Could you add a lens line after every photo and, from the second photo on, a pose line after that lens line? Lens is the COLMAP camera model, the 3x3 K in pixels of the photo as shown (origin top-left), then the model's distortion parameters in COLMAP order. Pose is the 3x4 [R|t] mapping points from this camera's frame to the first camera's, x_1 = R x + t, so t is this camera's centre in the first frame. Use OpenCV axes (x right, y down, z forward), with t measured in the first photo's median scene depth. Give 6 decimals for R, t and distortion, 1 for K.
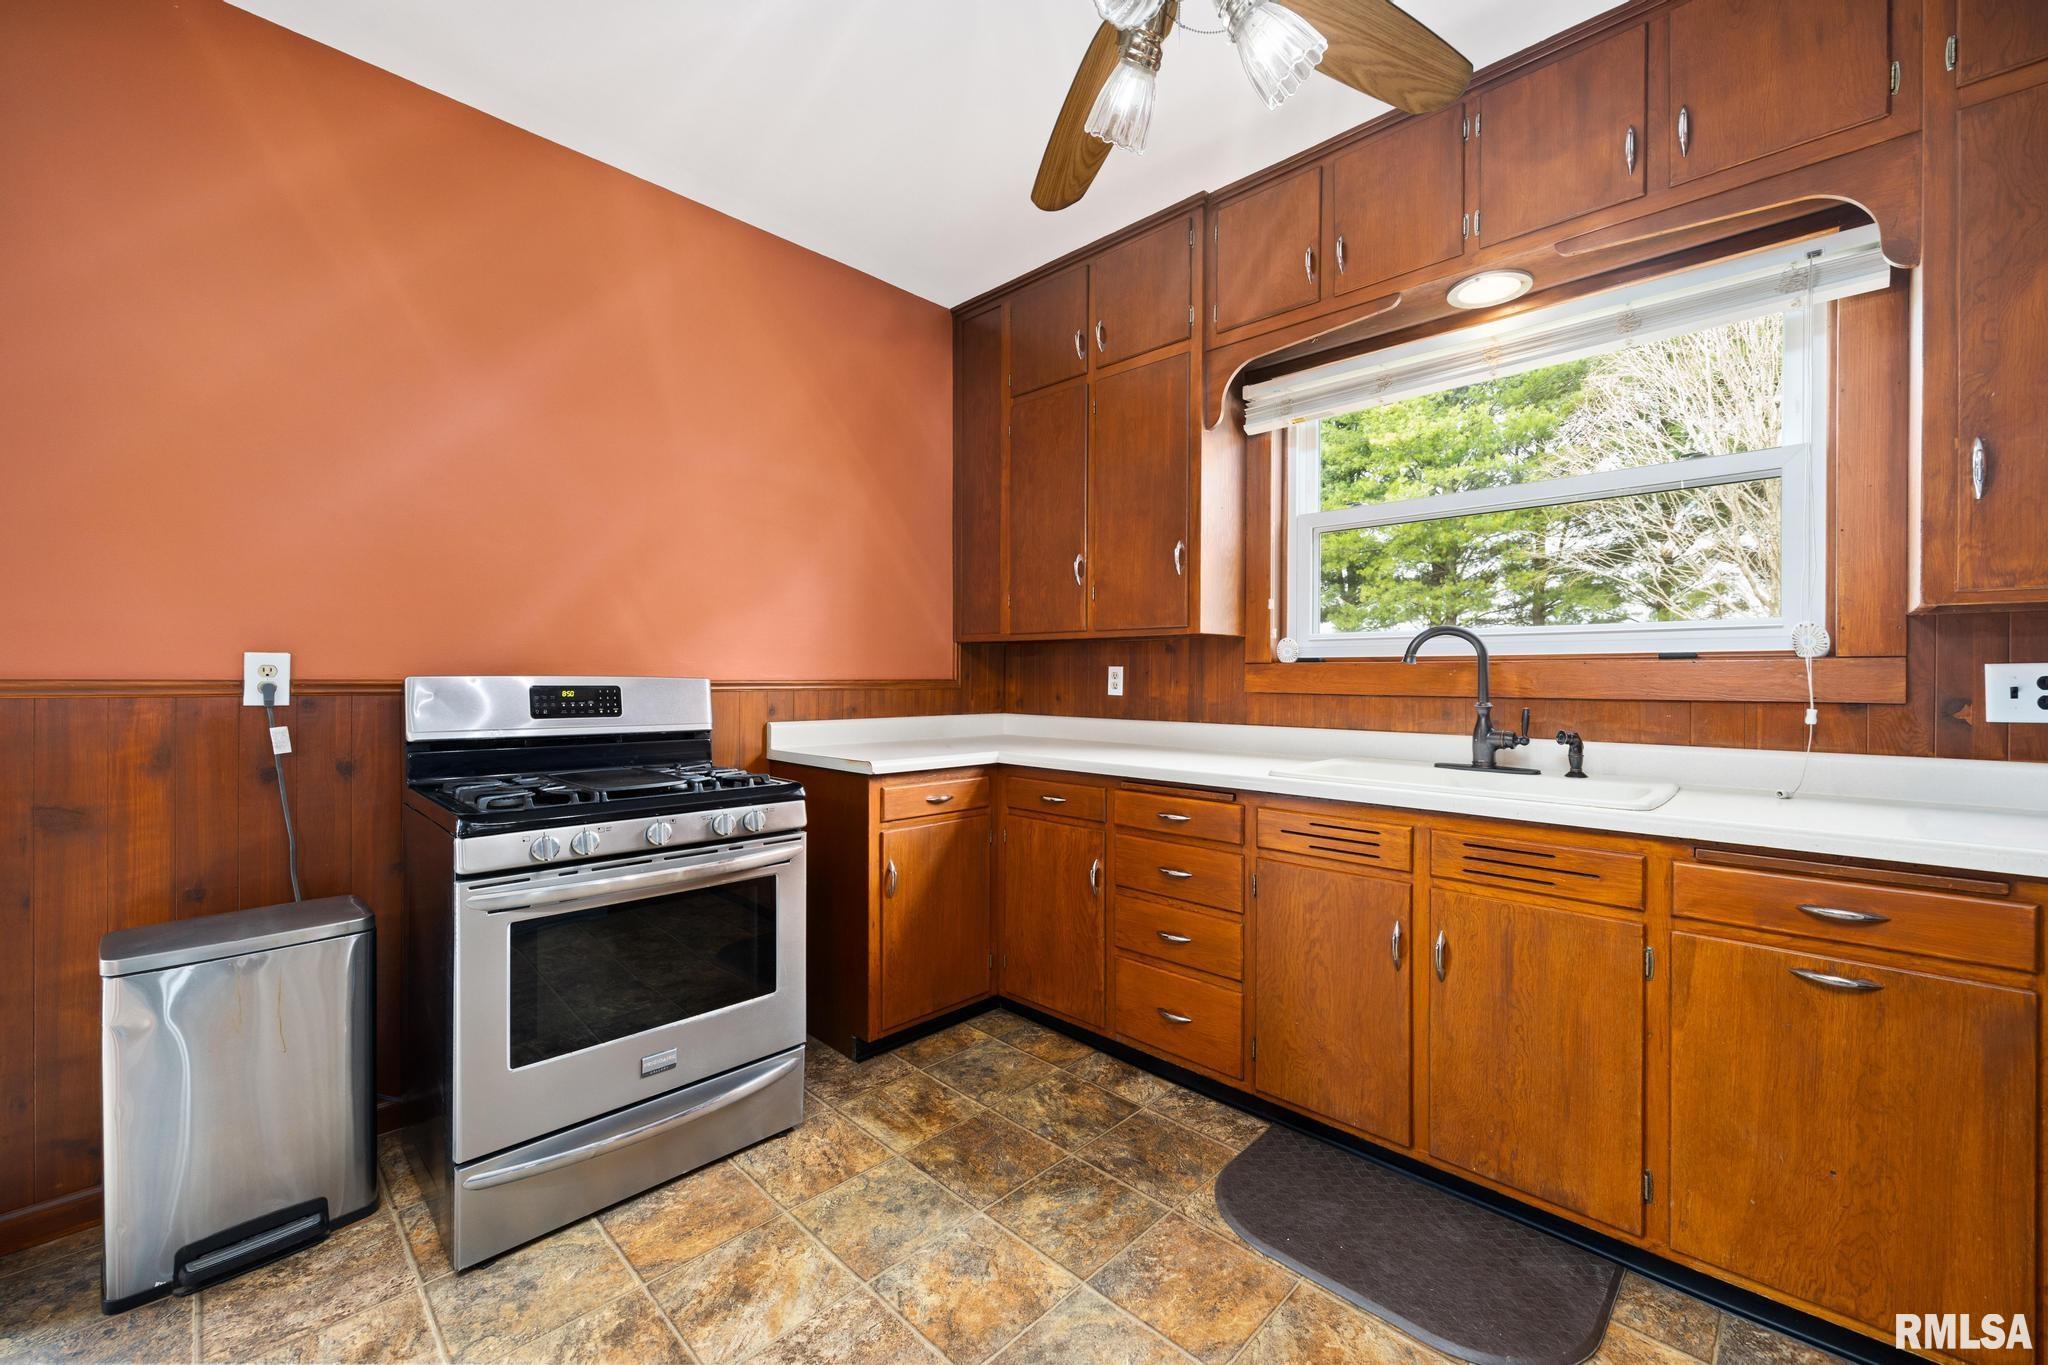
lens RADIAL K [[813.1, 0, 1038.8], [0, 813.1, 676.8], [0, 0, 1]] dist [-0.002783, 0.000231]
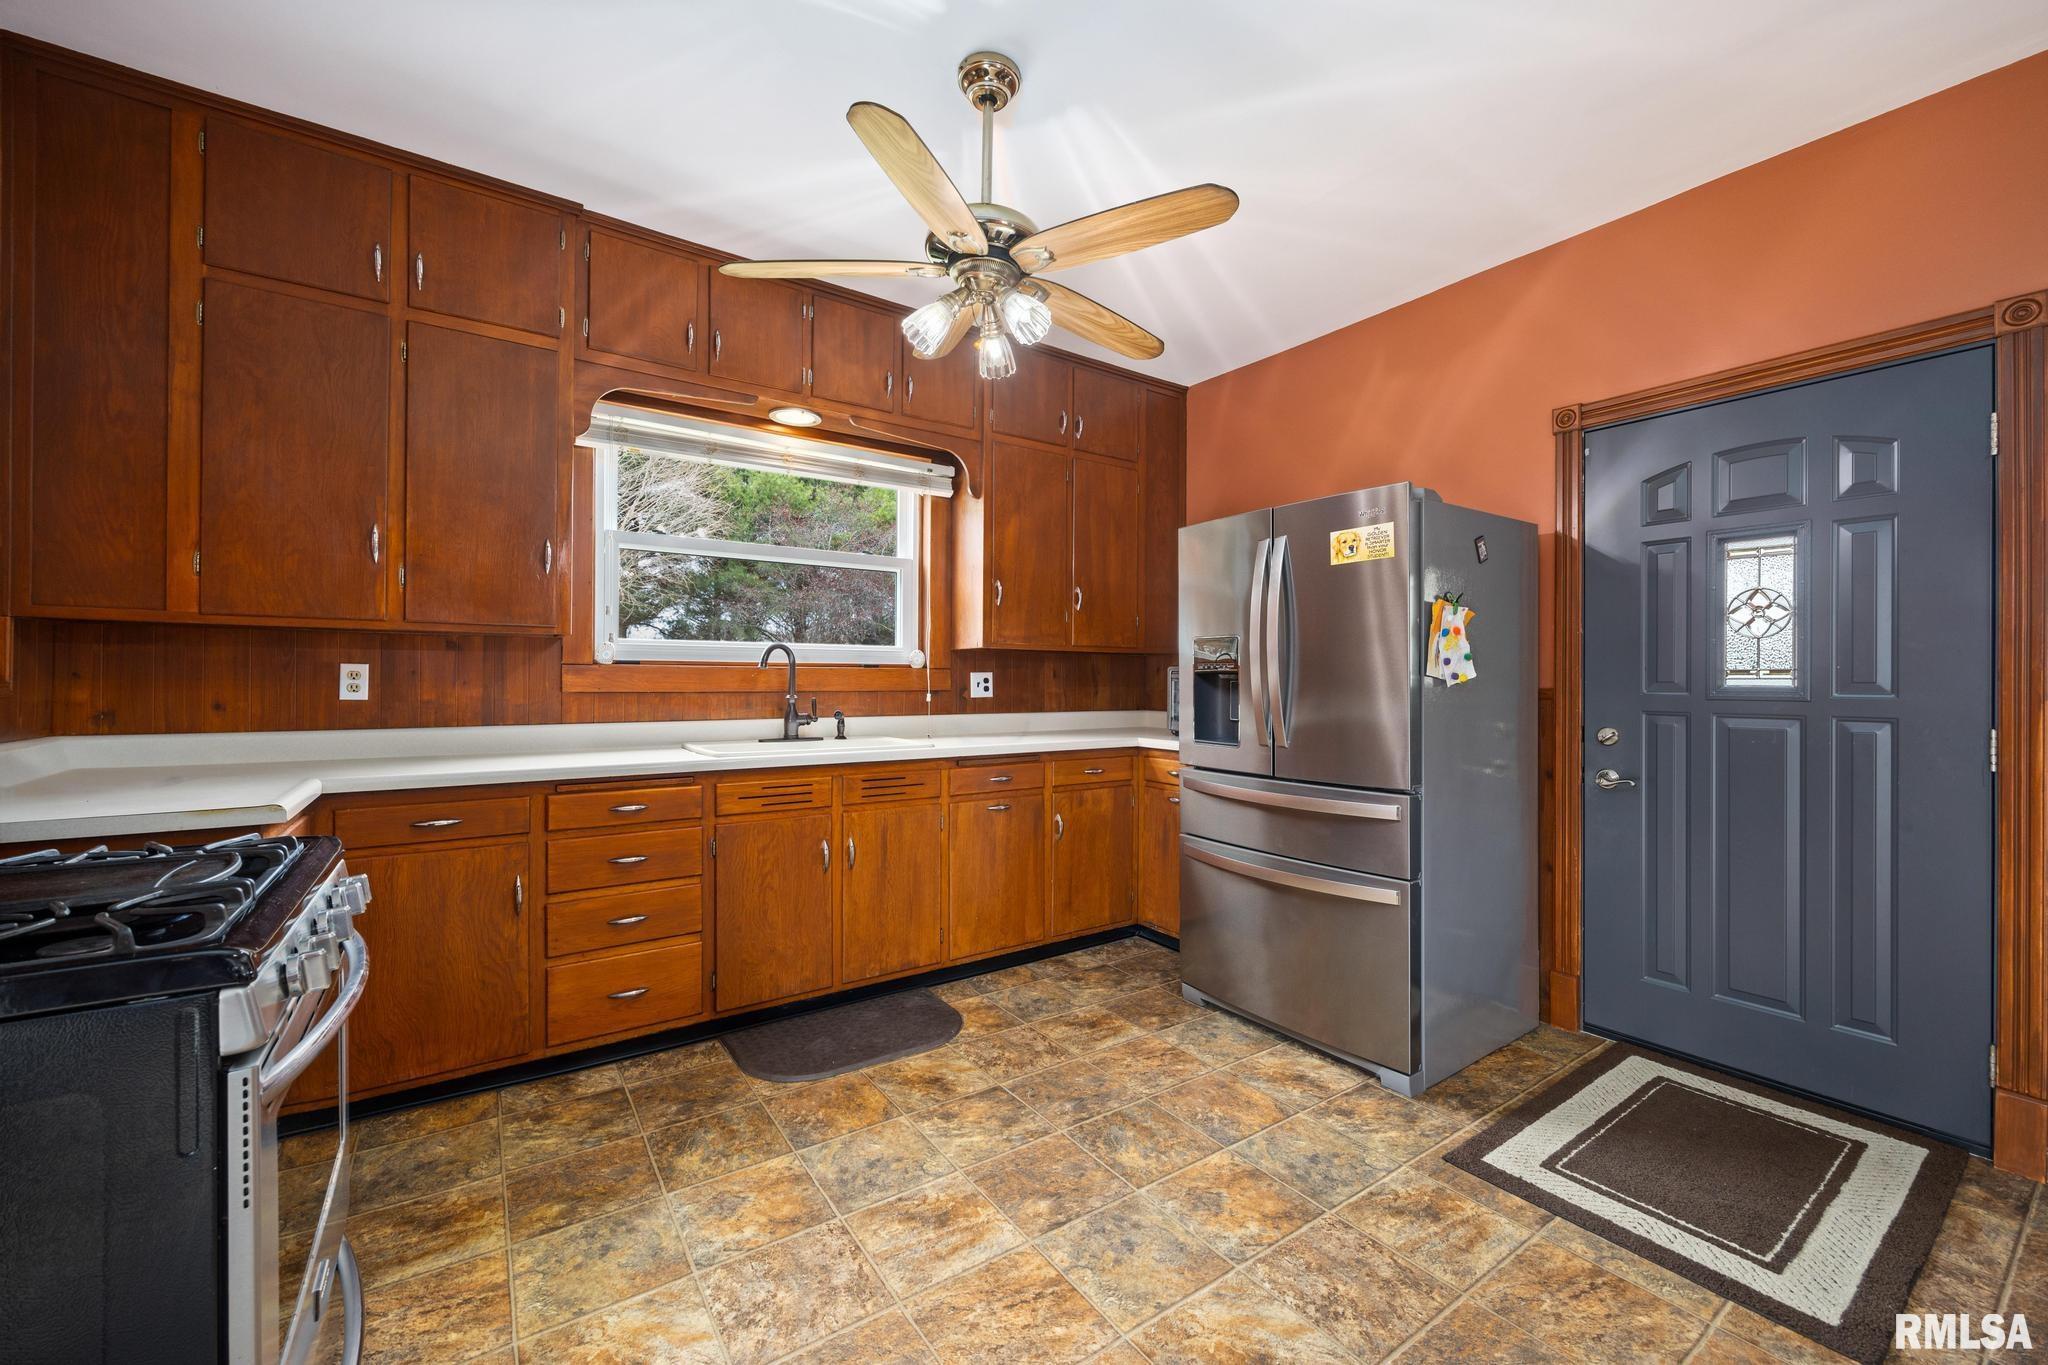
lens RADIAL K [[813.1, 0, 1043.8], [0, 813.1, 675.5], [0, 0, 1]] dist [-0.002783, 0.000231]
pose [[0.183674, 0.003134, 0.982982, -0.940026], [-0.002957, 0.999992, -0.002636, -0.001868], [-0.982983, -0.002422, 0.183682, 0.315625]]
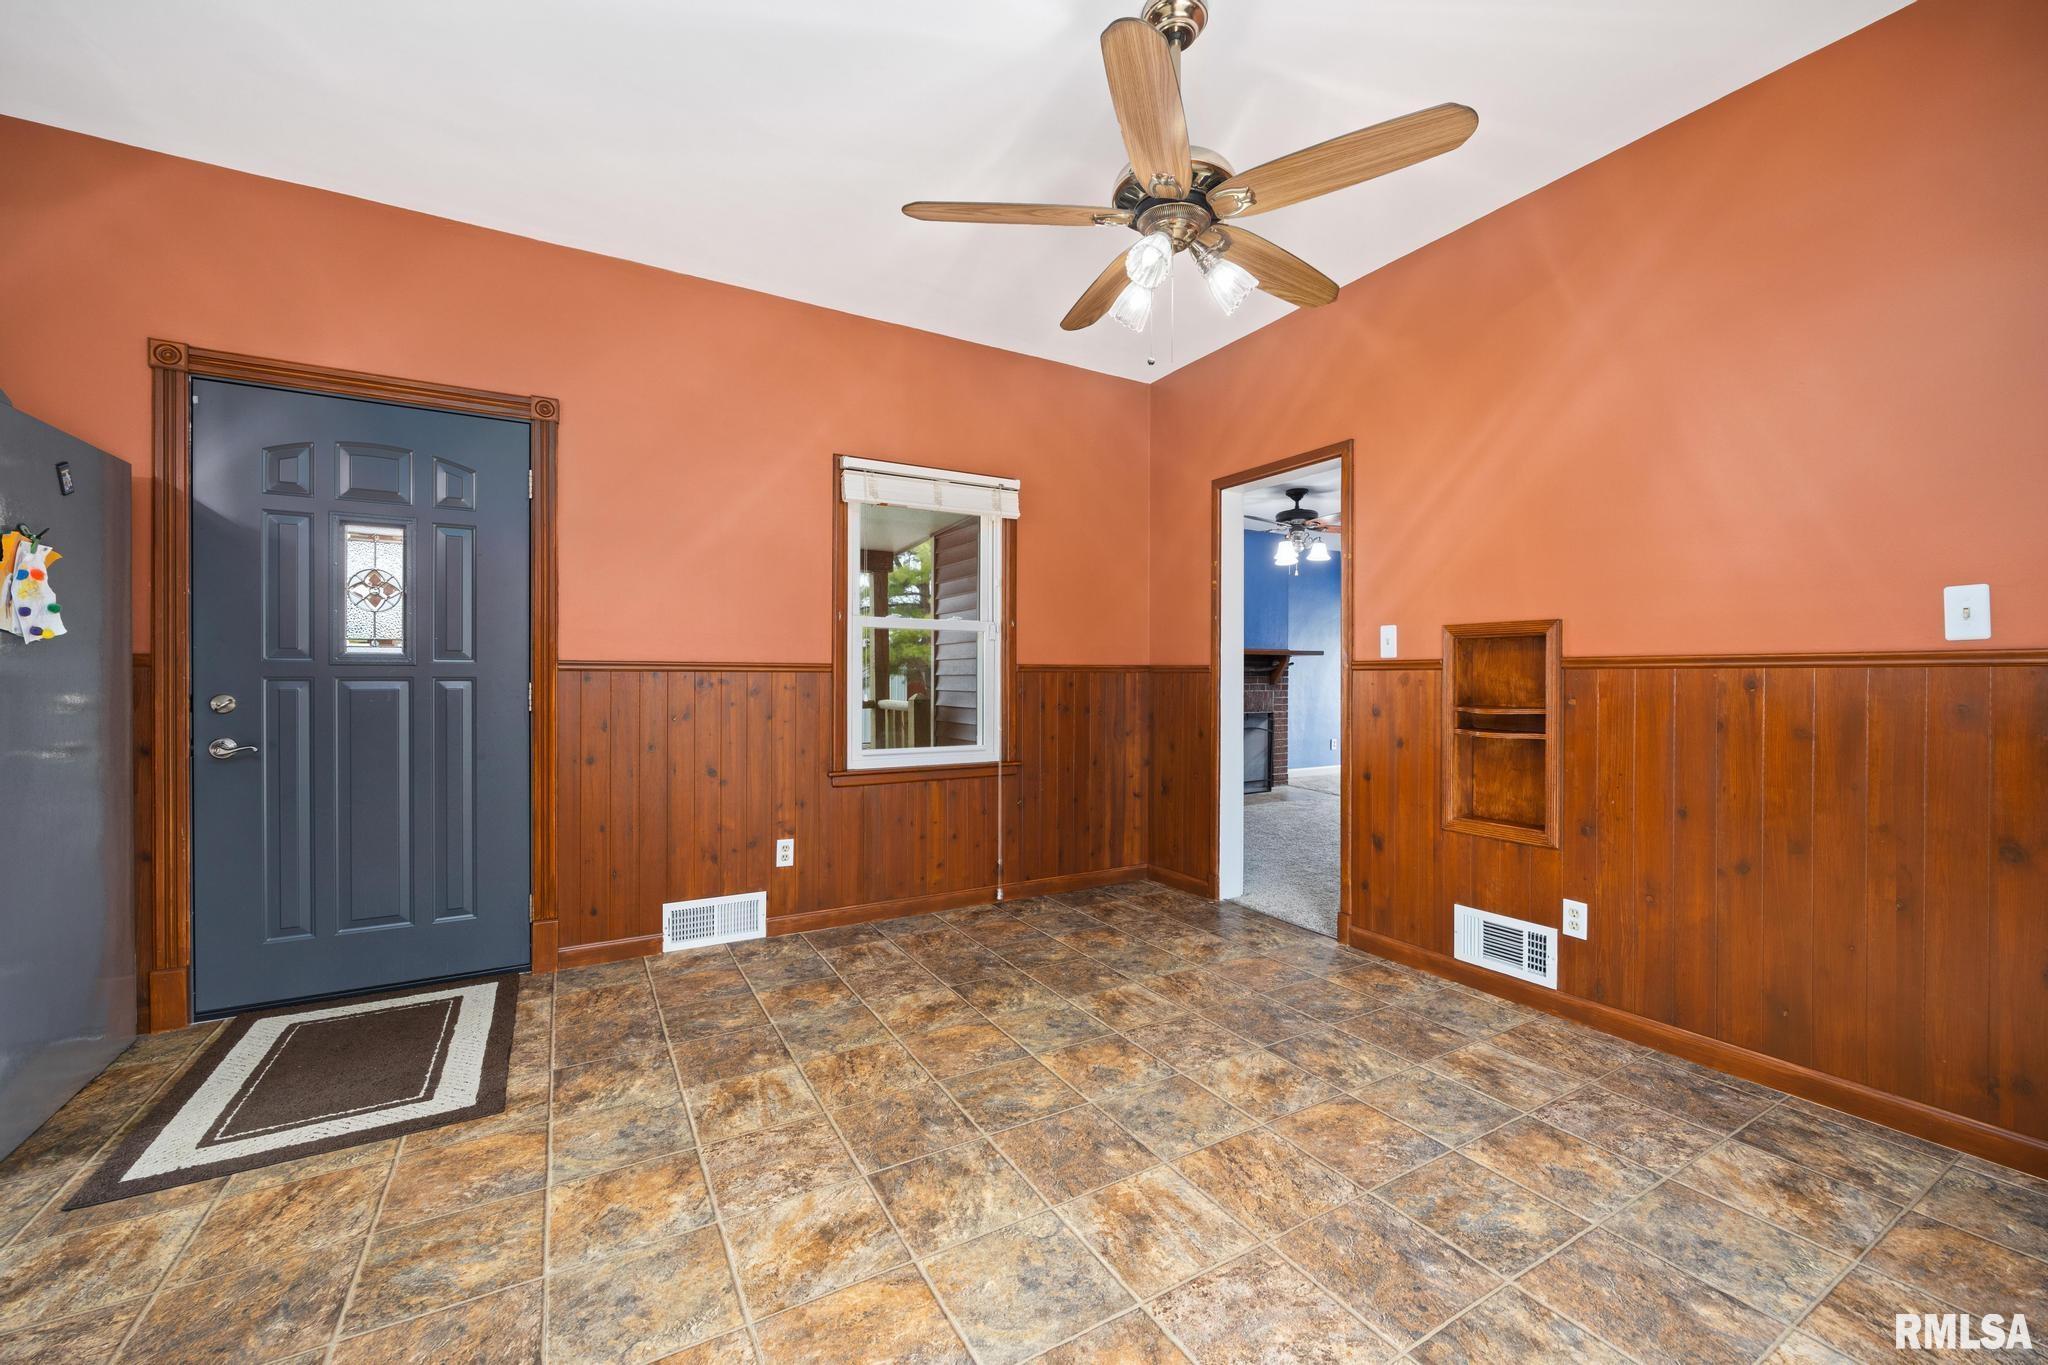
lens RADIAL K [[813.1, 0, 1032.7], [0, 813.1, 702.7], [0, 0, 1]] dist [-0.002783, 0.000231]
pose [[-0.961421, -0.013627, 0.274743, -1.040017], [-0.003679, 0.999320, 0.036690, 0.035219], [-0.275056, 0.034264, -0.960817, 0.519400]]
